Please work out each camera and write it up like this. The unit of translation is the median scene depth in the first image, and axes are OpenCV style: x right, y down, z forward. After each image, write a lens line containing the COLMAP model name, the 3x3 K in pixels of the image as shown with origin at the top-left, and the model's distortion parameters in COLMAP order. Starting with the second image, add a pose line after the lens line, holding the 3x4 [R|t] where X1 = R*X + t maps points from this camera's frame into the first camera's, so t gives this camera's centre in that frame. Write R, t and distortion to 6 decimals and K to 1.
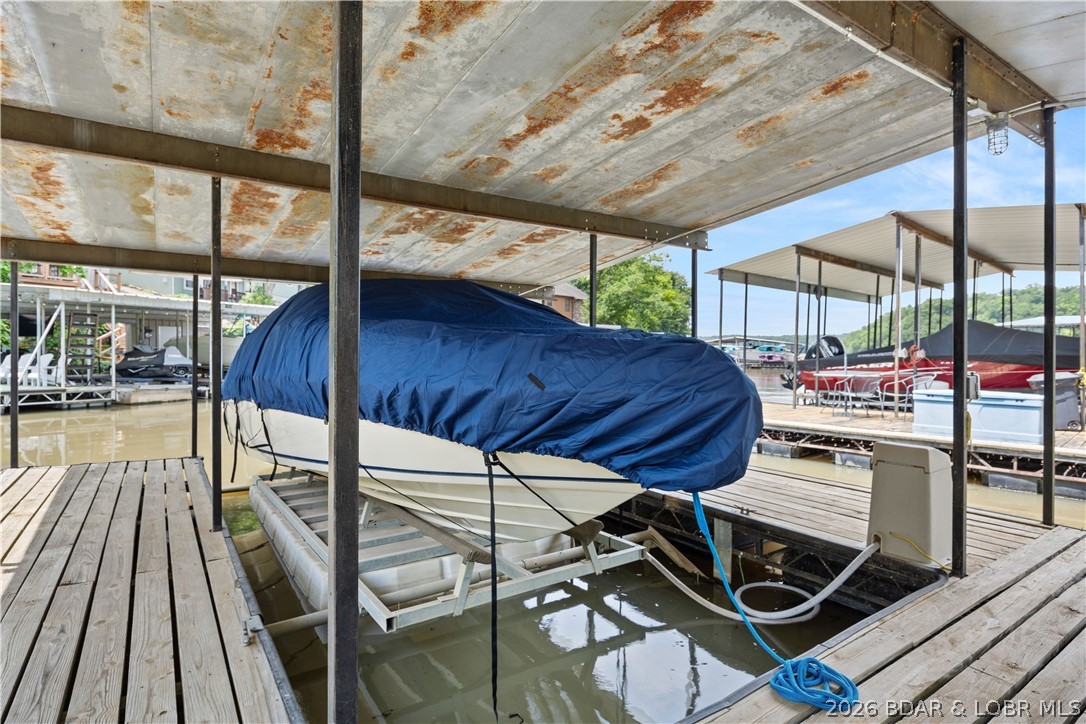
lens RADIAL K [[563.7, 0, 549.8], [0, 563.7, 363.5], [0, 0, 1]] dist [-0.006033, -0.000476]
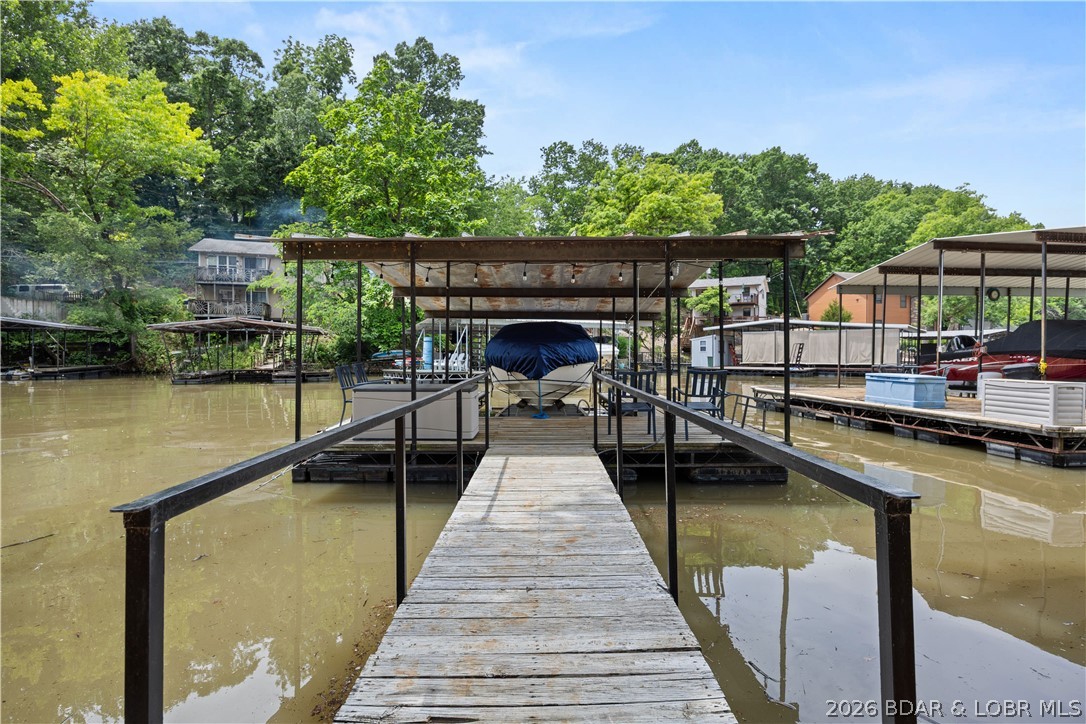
lens RADIAL K [[563.7, 0, 541.8], [0, 563.7, 361.6], [0, 0, 1]] dist [-0.006033, -0.000476]
pose [[0.813361, 0.007276, -0.581713, 0.540053], [-0.013005, 0.999899, -0.005676, 0.024963], [0.581614, 0.012182, 0.813374, -0.476419]]
